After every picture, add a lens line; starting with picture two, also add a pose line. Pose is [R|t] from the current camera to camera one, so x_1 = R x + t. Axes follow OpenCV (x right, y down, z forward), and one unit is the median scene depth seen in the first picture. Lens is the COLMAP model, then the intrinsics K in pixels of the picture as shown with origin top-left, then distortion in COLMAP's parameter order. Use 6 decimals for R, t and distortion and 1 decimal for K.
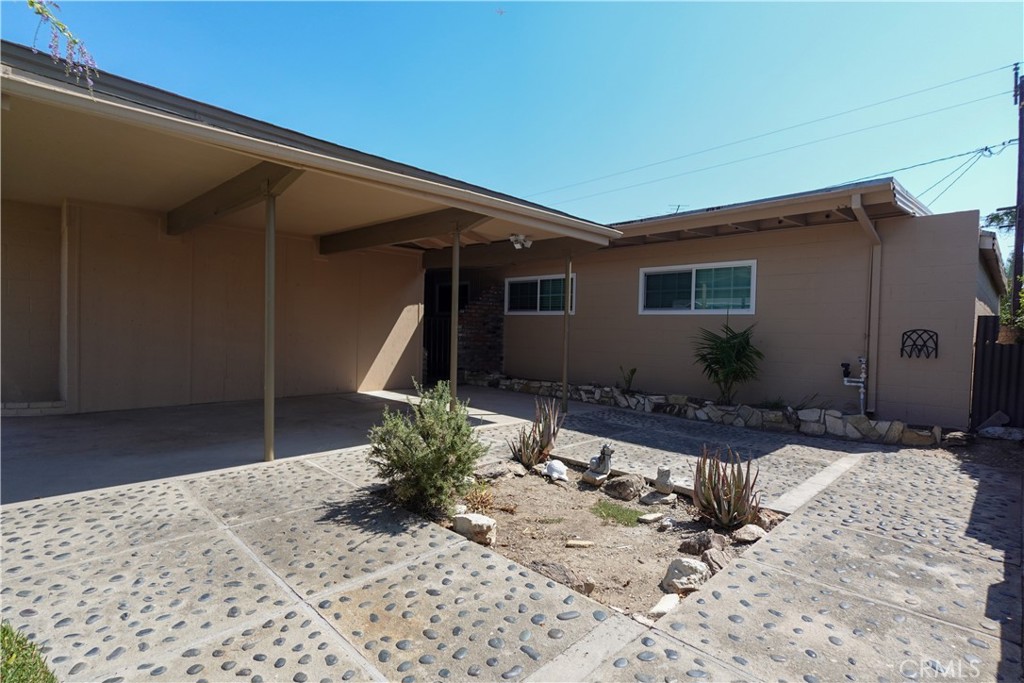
lens RADIAL K [[512.0, 0, 515.2], [0, 512.0, 341.9], [0, 0, 1]] dist [-0.002250, 0.000056]
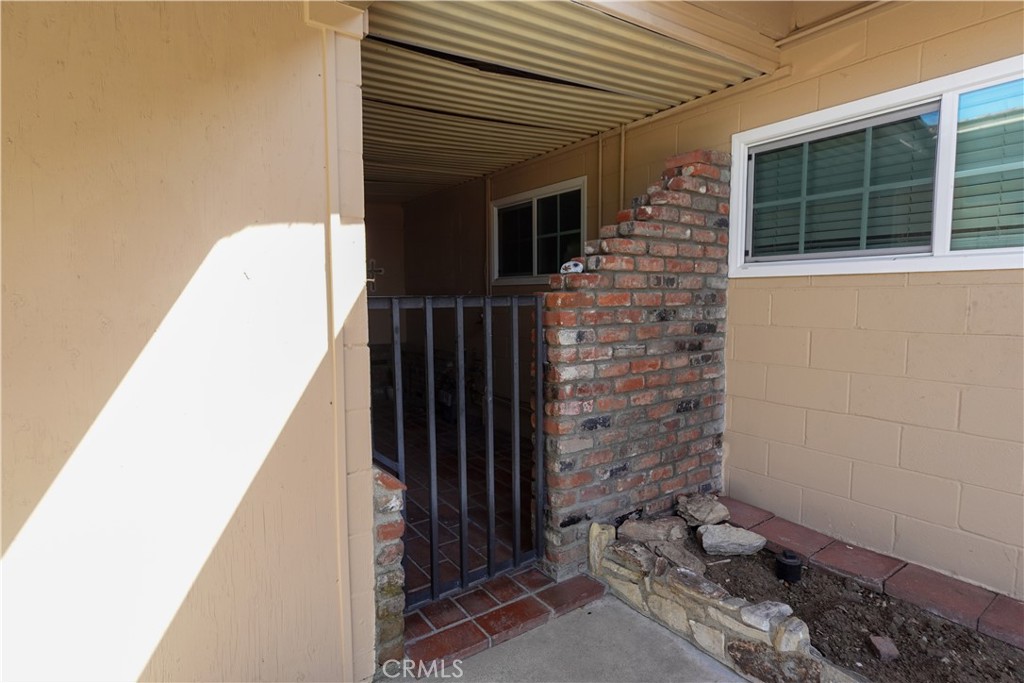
lens RADIAL K [[512.0, 0, 511.5], [0, 512.0, 343.3], [0, 0, 1]] dist [-0.002250, 0.000056]
pose [[0.984716, -0.011962, -0.173755, -0.088275], [0.021349, 0.998405, 0.052258, -0.035941], [0.172853, -0.055169, 0.983401, 0.733176]]
